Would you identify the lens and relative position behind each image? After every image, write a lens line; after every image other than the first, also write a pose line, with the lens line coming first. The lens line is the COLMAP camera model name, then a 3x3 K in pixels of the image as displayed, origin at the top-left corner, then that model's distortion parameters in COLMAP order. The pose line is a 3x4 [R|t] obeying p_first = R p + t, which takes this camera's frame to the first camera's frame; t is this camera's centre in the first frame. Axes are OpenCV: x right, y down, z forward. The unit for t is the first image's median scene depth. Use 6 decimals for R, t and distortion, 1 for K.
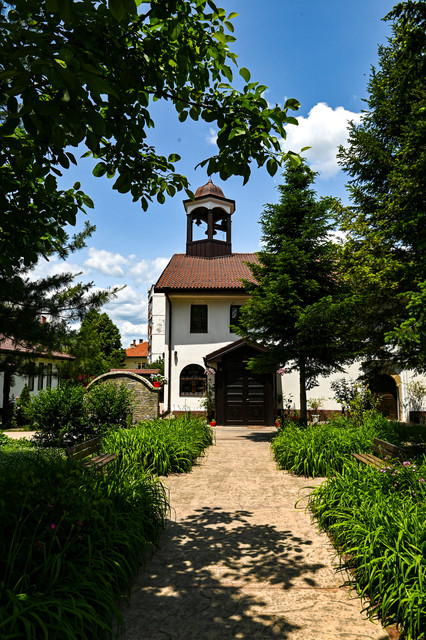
lens RADIAL K [[454.5, 0, 209.6], [0, 454.5, 315.5], [0, 0, 1]] dist [-0.044933, -0.001970]
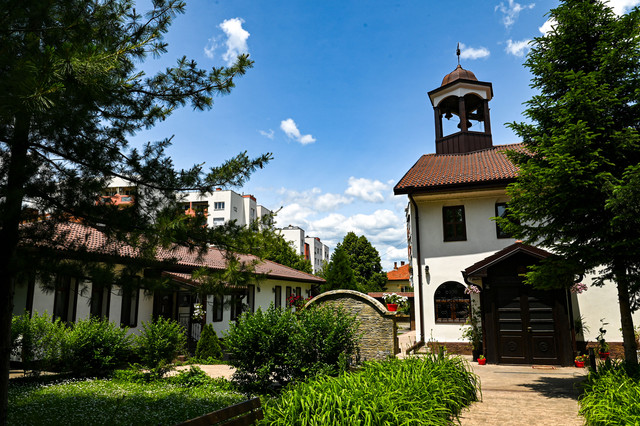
lens RADIAL K [[454.5, 0, 320.0], [0, 454.5, 209.8], [0, 0, 1]] dist [-0.044933, -0.001970]
pose [[0.943046, -0.074548, -0.324203, 0.013831], [0.052863, 0.995766, -0.075202, 0.031614], [0.328437, 0.053781, 0.942994, 0.191265]]
